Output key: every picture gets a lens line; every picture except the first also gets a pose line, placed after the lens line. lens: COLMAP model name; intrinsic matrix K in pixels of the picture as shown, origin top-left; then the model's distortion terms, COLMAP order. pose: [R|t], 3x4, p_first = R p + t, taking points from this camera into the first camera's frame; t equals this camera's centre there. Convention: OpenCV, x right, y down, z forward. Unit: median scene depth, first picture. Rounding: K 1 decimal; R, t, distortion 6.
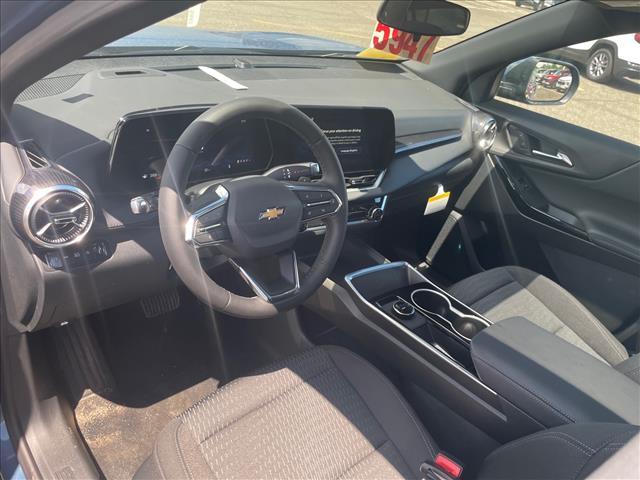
lens RADIAL K [[487.3, 0, 320.0], [0, 487.3, 240.0], [0, 0, 1]] dist [0.034959, -0.002862]
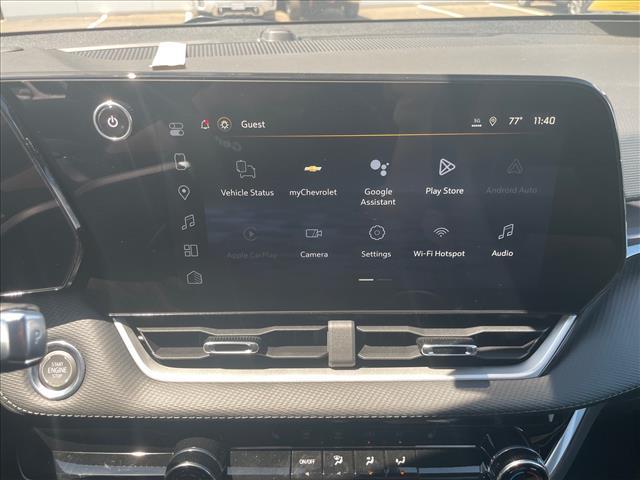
lens RADIAL K [[487.3, 0, 320.0], [0, 487.3, 240.0], [0, 0, 1]] dist [0.034959, -0.002862]
pose [[0.852223, 0.075396, -0.517717, 0.150937], [-0.125979, 0.990018, -0.063197, -0.150348], [0.507784, 0.119079, 0.853215, 0.697836]]
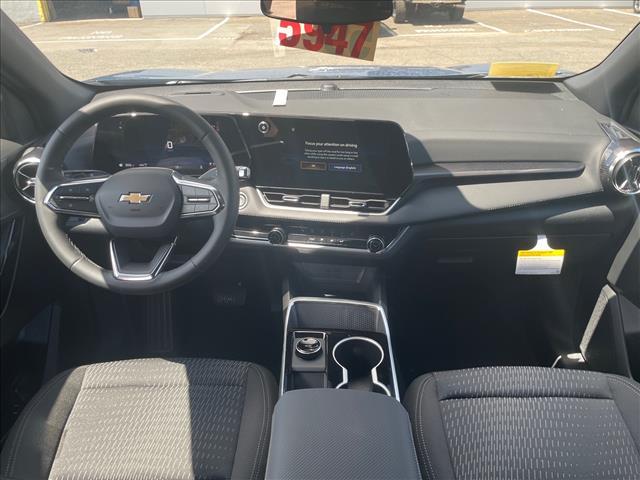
lens RADIAL K [[487.3, 0, 320.0], [0, 487.3, 240.0], [0, 0, 1]] dist [0.034959, -0.002862]
pose [[0.732447, 0.150121, -0.664067, 0.605466], [-0.223408, 0.974374, -0.026143, -0.018202], [0.643125, 0.167506, 0.747216, 0.302825]]
